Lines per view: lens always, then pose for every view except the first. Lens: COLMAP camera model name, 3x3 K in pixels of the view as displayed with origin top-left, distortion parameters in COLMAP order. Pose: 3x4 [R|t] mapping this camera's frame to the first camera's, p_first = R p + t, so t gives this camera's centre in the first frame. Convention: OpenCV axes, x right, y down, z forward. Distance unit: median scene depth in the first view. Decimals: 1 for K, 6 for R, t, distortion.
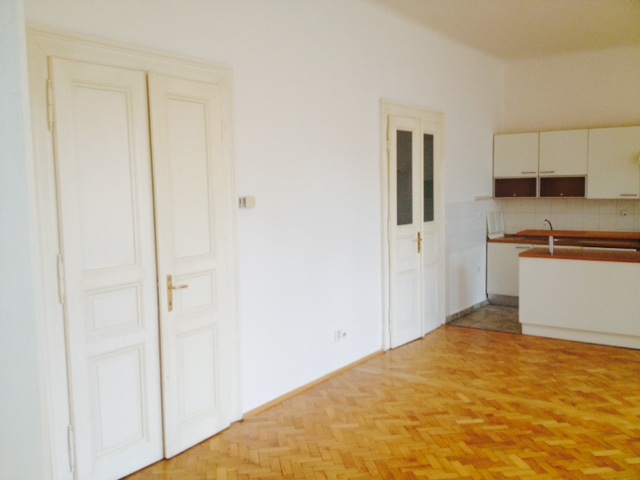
lens RADIAL K [[605.8, 0, 320.0], [0, 605.8, 240.0], [0, 0, 1]] dist [0.115516, -0.215881]
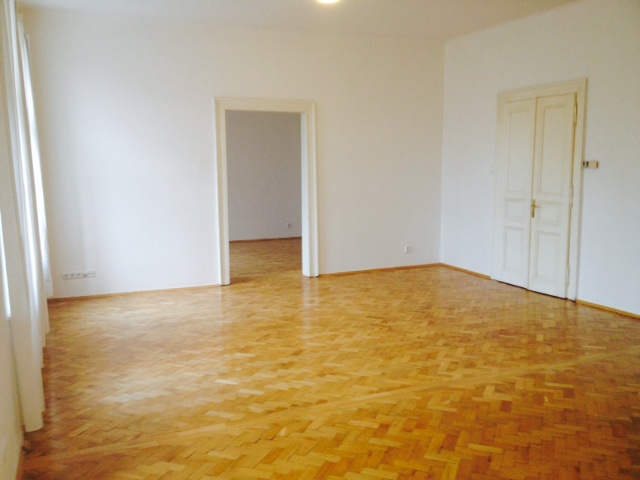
lens RADIAL K [[605.8, 0, 320.0], [0, 605.8, 240.0], [0, 0, 1]] dist [0.115516, -0.215881]
pose [[-0.535218, 0.124110, -0.835547, 1.110028], [-0.061027, 0.980882, 0.184789, -0.085183], [0.842506, 0.149893, -0.517412, 0.892087]]
